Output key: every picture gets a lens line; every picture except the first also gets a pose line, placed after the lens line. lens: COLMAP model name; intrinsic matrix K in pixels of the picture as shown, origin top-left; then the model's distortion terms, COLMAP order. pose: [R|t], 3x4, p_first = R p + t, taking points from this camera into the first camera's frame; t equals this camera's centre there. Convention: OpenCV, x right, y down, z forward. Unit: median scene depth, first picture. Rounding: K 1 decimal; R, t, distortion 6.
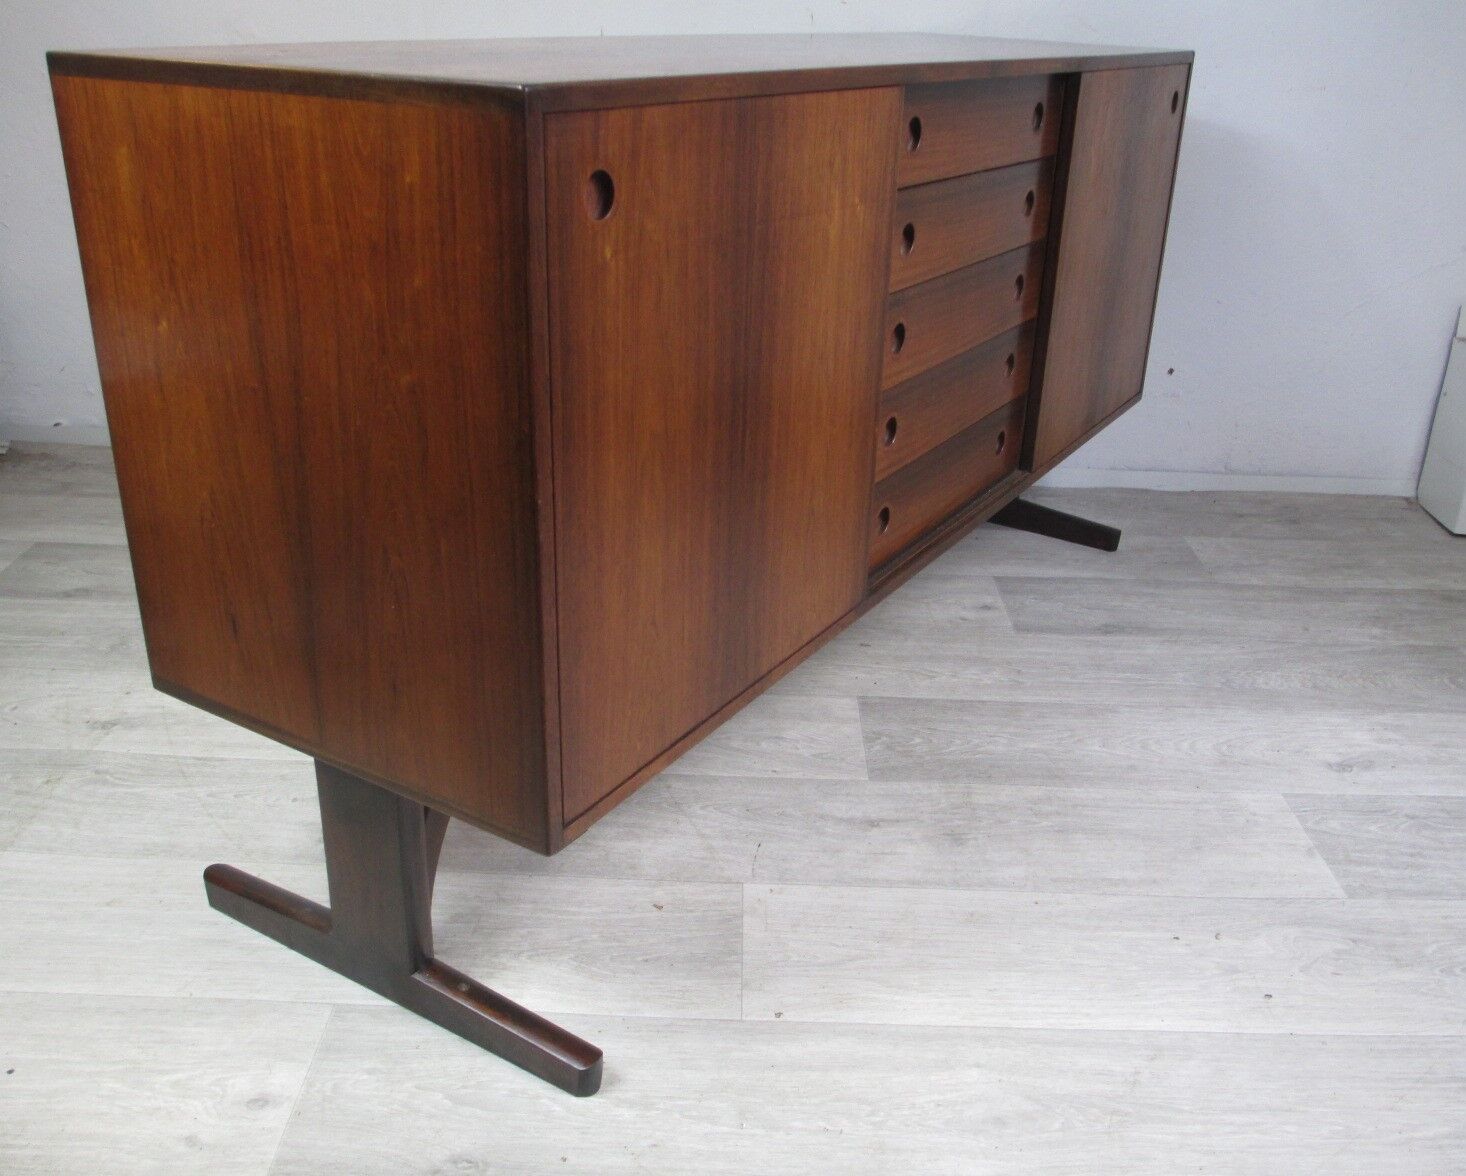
lens RADIAL K [[1338.4, 0, 794.2], [0, 1338.4, 585.4], [0, 0, 1]] dist [-0.020013, 0.006249]
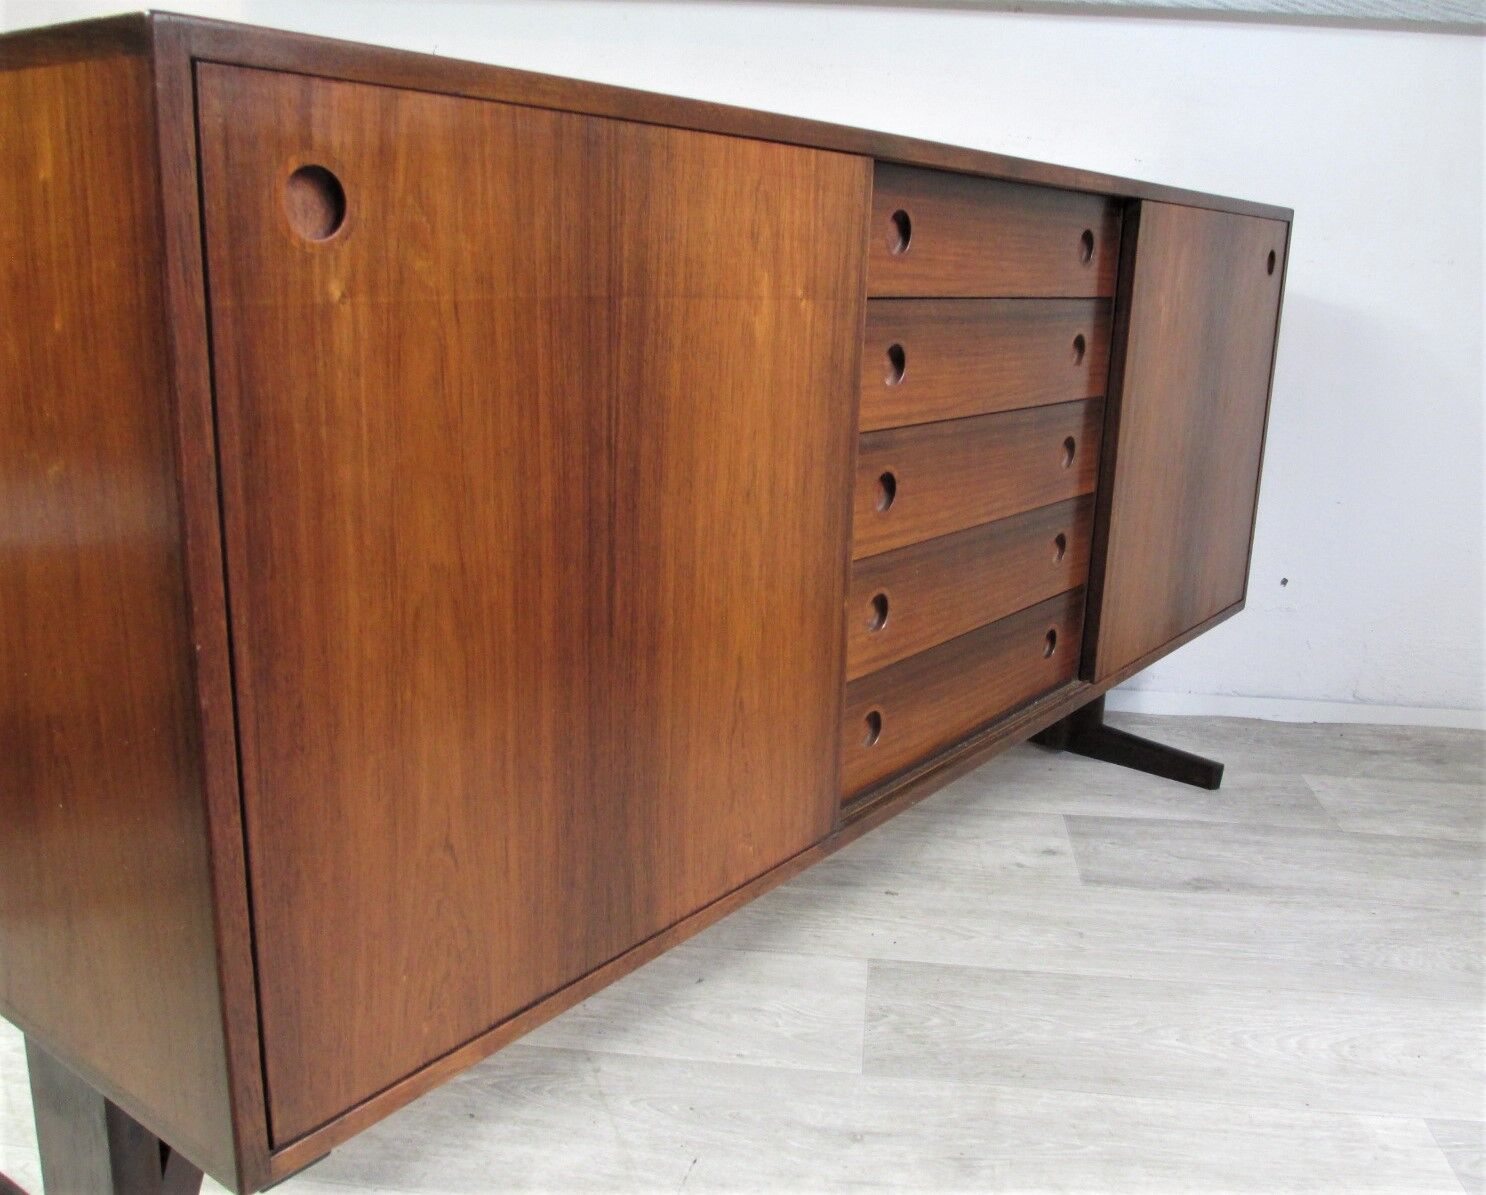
lens RADIAL K [[1341.0, 0, 813.0], [0, 1341.0, 600.1], [0, 0, 1]] dist [-0.037075, 0.016668]
pose [[0.995585, 0.019533, -0.091811, 0.092188], [-0.034614, 0.985574, -0.165669, 0.006710], [0.087250, 0.168116, 0.981898, 0.205528]]
